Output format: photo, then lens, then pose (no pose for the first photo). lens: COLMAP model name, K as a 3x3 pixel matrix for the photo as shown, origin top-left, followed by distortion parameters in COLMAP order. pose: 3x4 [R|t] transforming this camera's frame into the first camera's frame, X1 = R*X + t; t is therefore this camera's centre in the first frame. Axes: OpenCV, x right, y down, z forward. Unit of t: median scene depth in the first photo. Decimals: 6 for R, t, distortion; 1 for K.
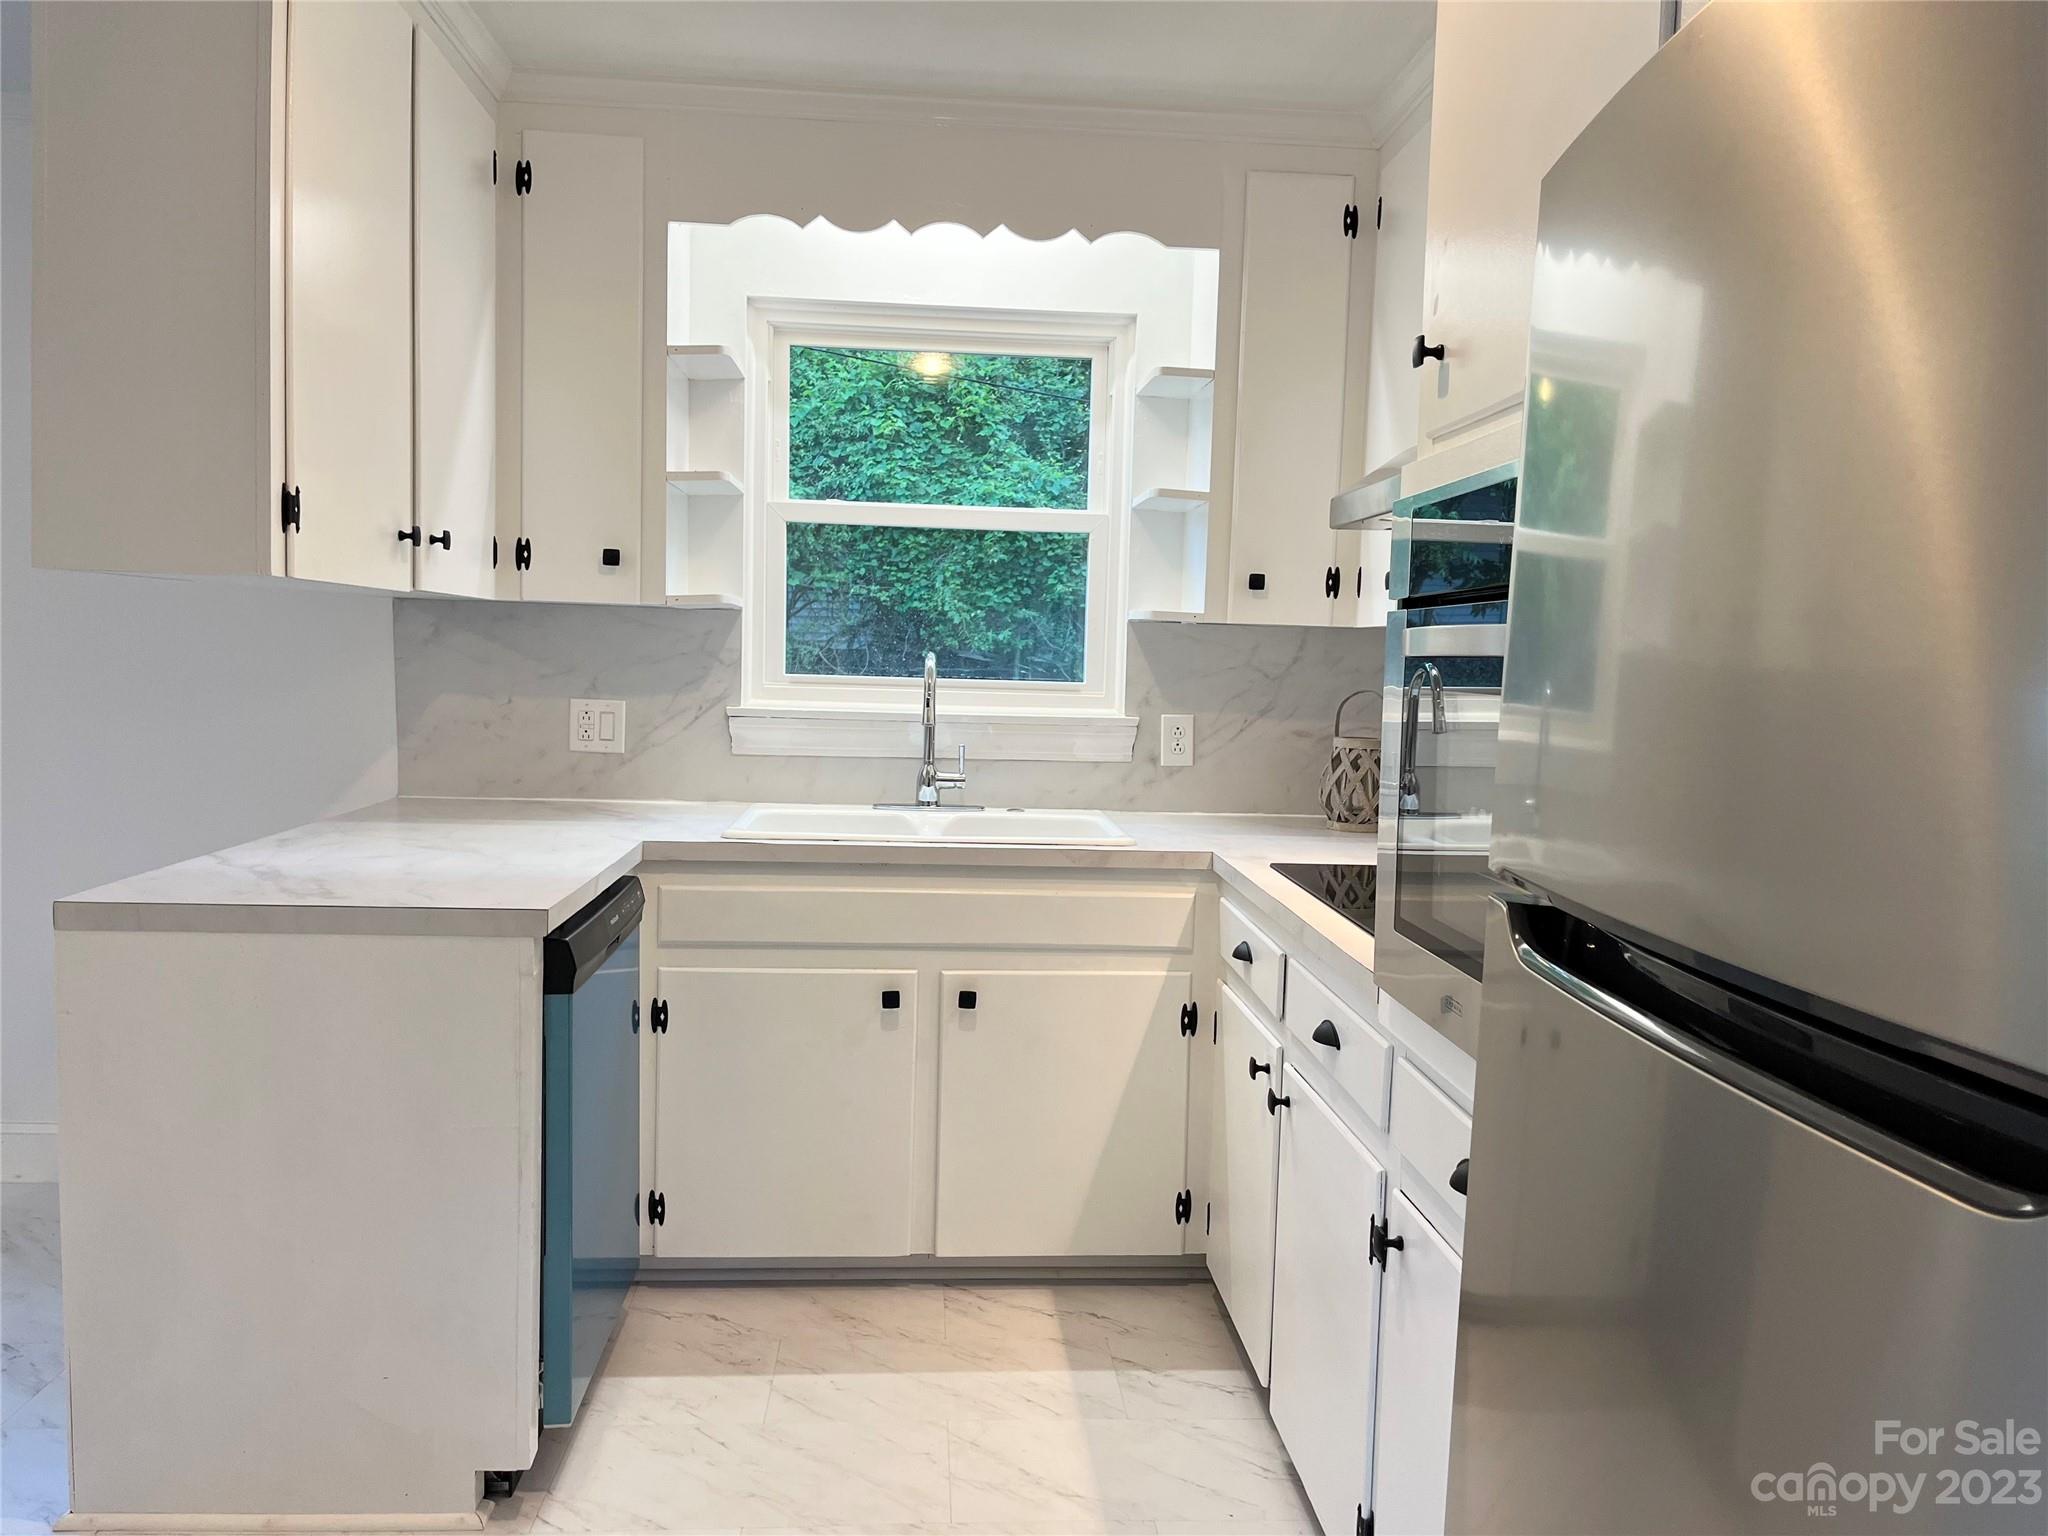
lens RADIAL K [[1532.7, 0, 1025.0], [0, 1532.7, 785.1], [0, 0, 1]] dist [0.050513, -0.070523]
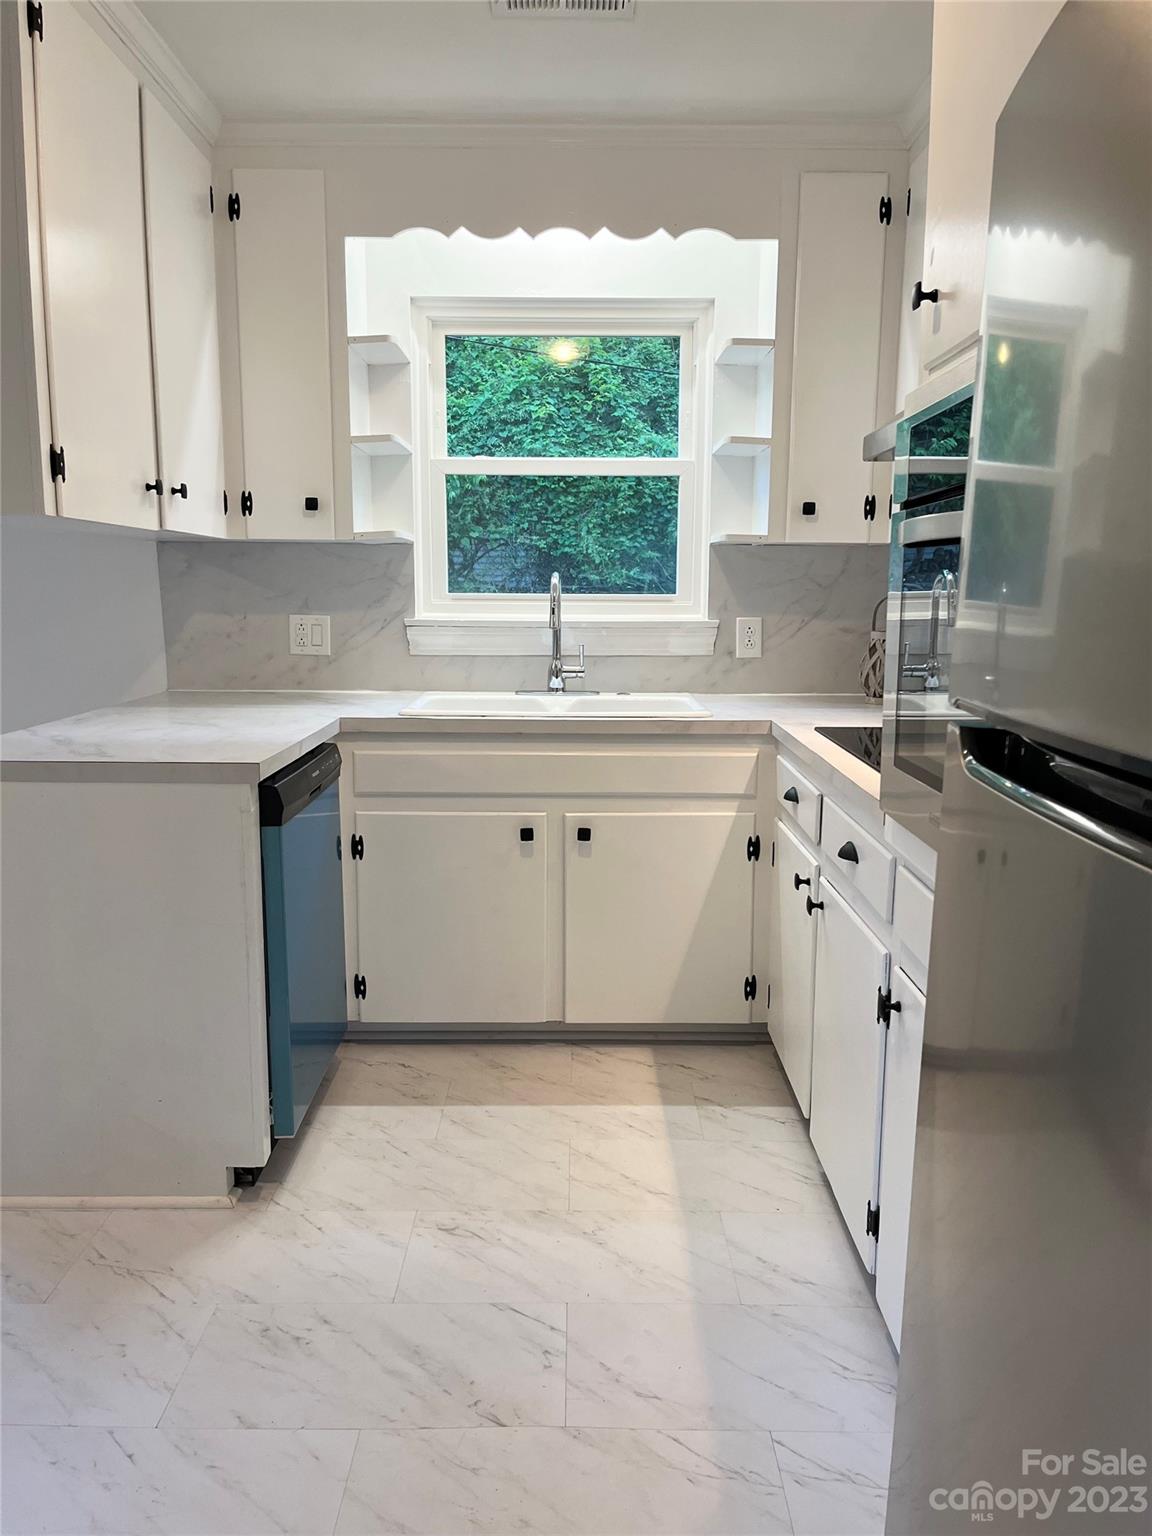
lens RADIAL K [[1149.5, 0, 566.4], [0, 1149.5, 787.1], [0, 0, 1]] dist [0.050513, -0.070523]
pose [[0.996777, -0.010507, -0.079535, 0.026068], [0.017123, 0.996406, 0.082961, 0.016025], [0.078377, -0.084056, 0.993374, 0.014055]]
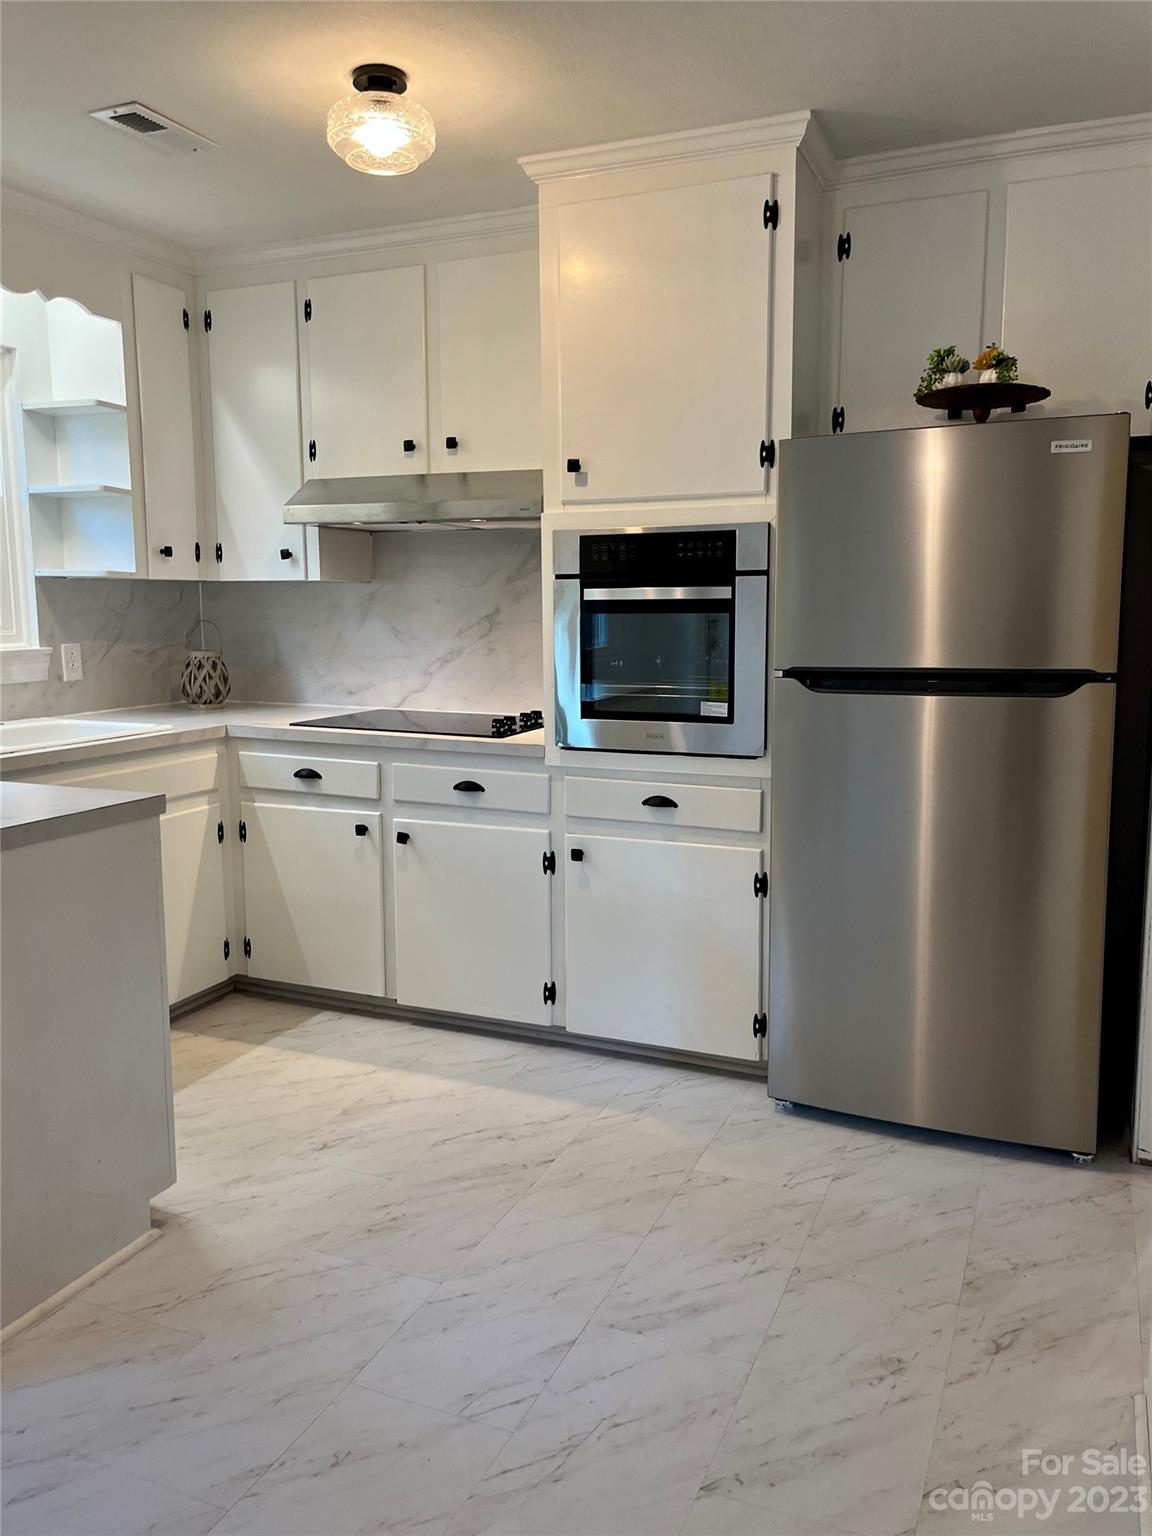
lens RADIAL K [[1149.5, 0, 586.0], [0, 1149.5, 763.6], [0, 0, 1]] dist [0.050513, -0.070523]
pose [[0.457815, -0.151280, 0.876082, -0.756862], [0.091632, 0.988198, 0.122756, -0.029429], [-0.884313, 0.024077, 0.466274, 0.108760]]
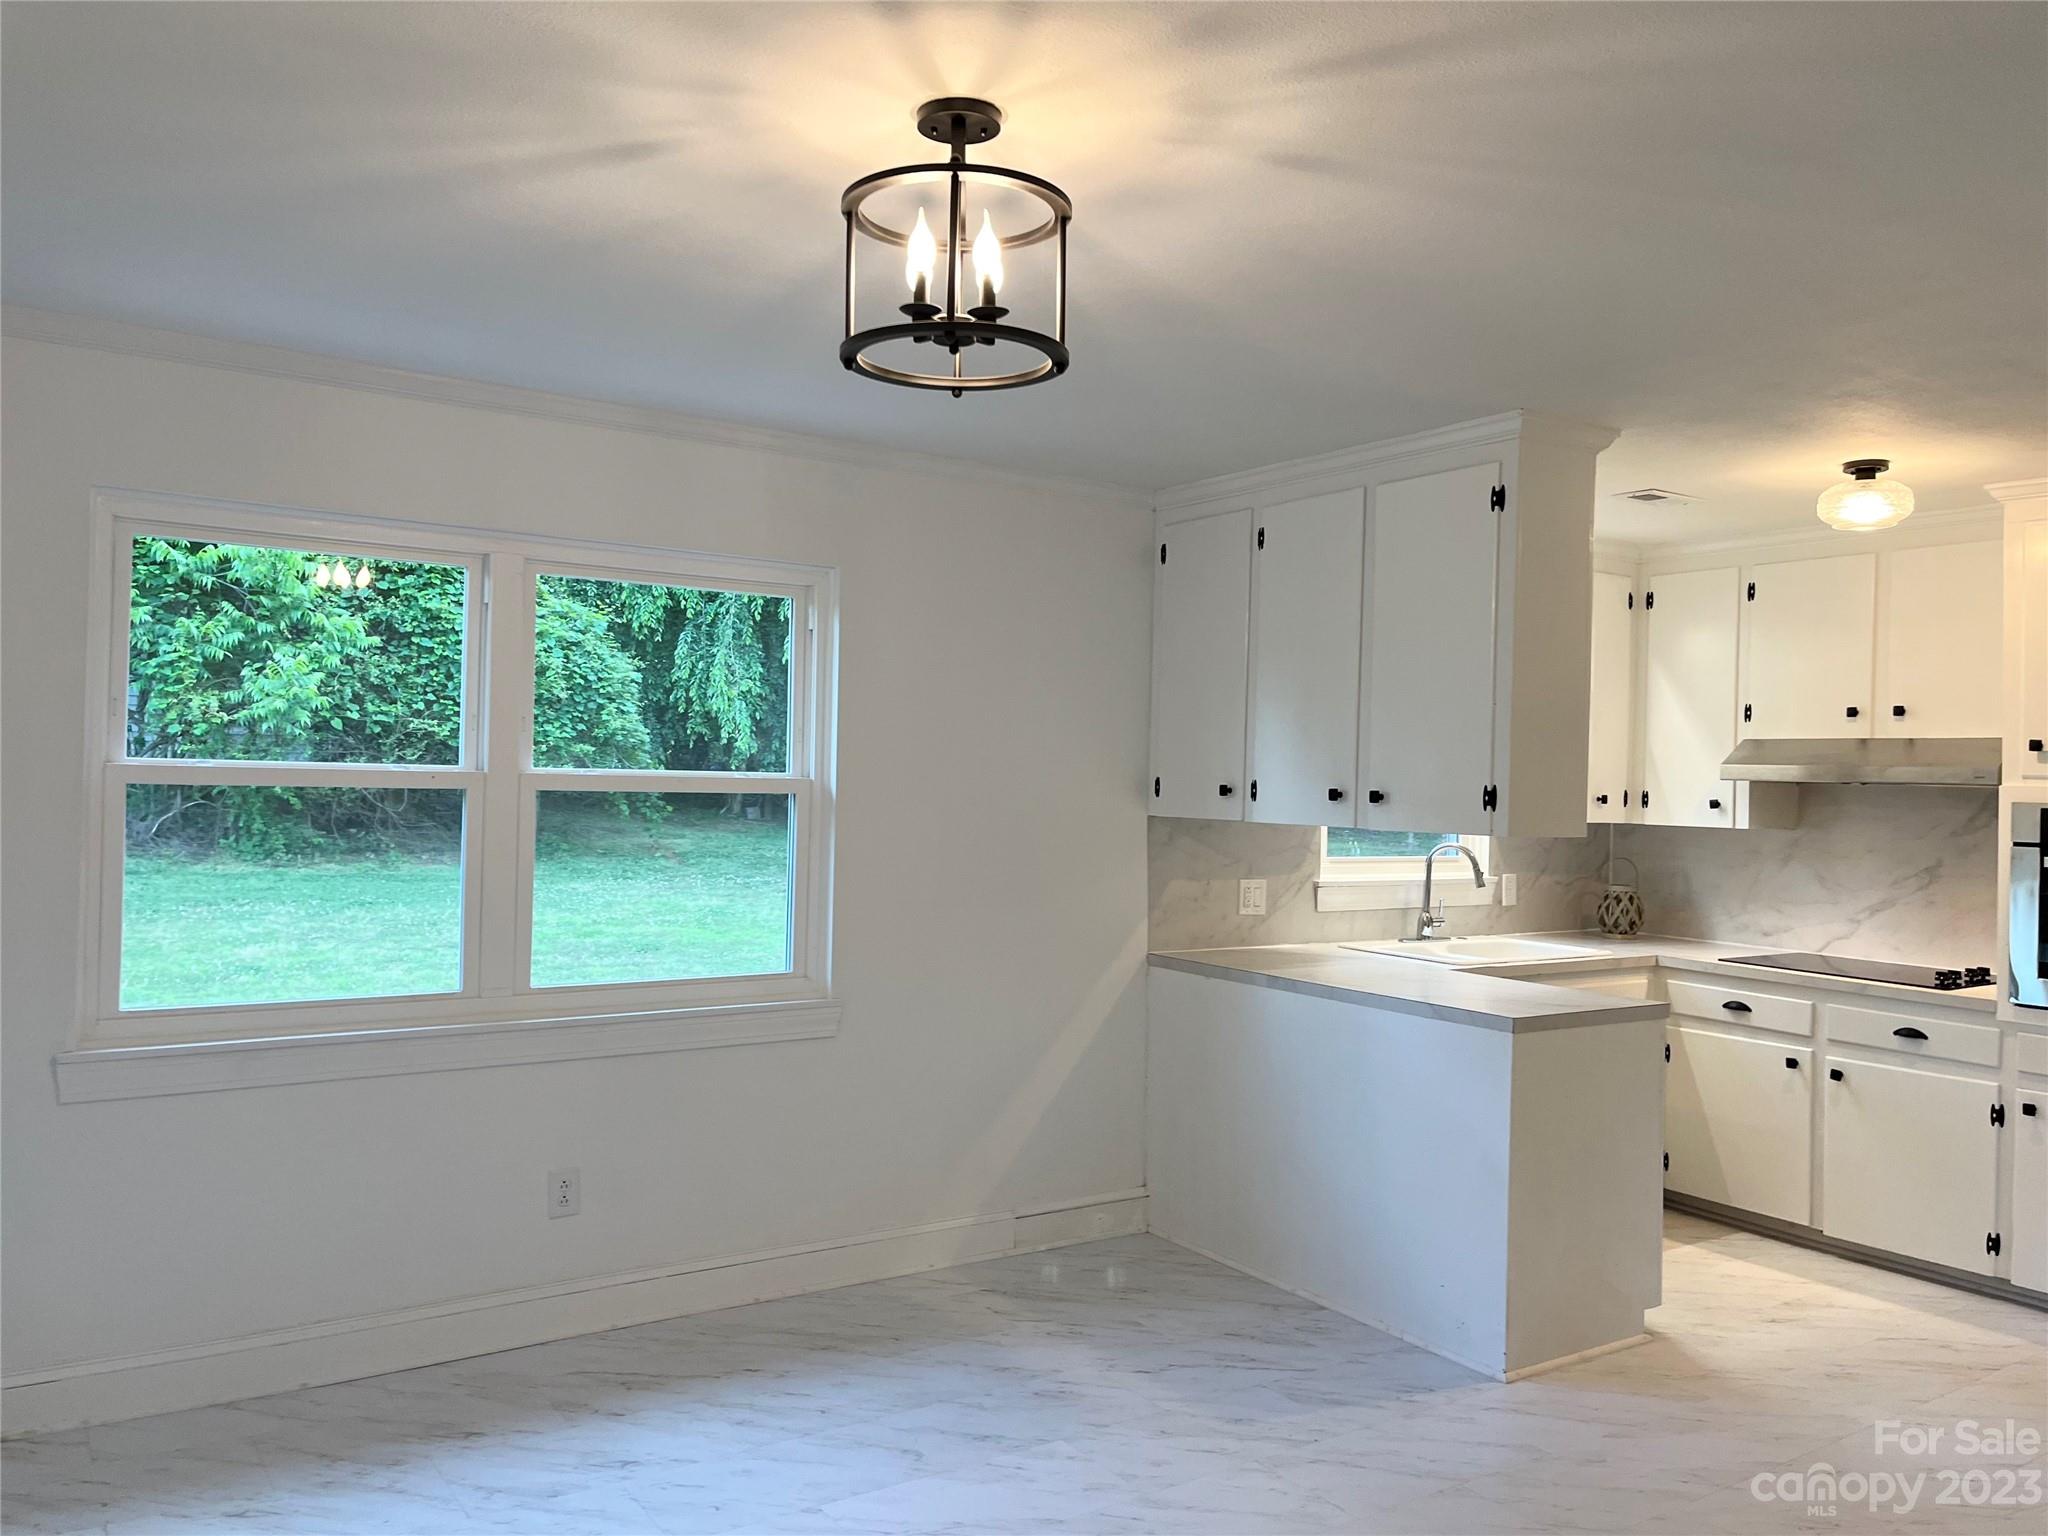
lens RADIAL K [[1532.7, 0, 1005.0], [0, 1532.7, 768.3], [0, 0, 1]] dist [0.050513, -0.070523]
pose [[0.872705, -0.004094, 0.488232, -1.416745], [0.042844, 0.996750, -0.068226, -0.083682], [-0.486365, 0.080459, 0.870043, -0.220564]]
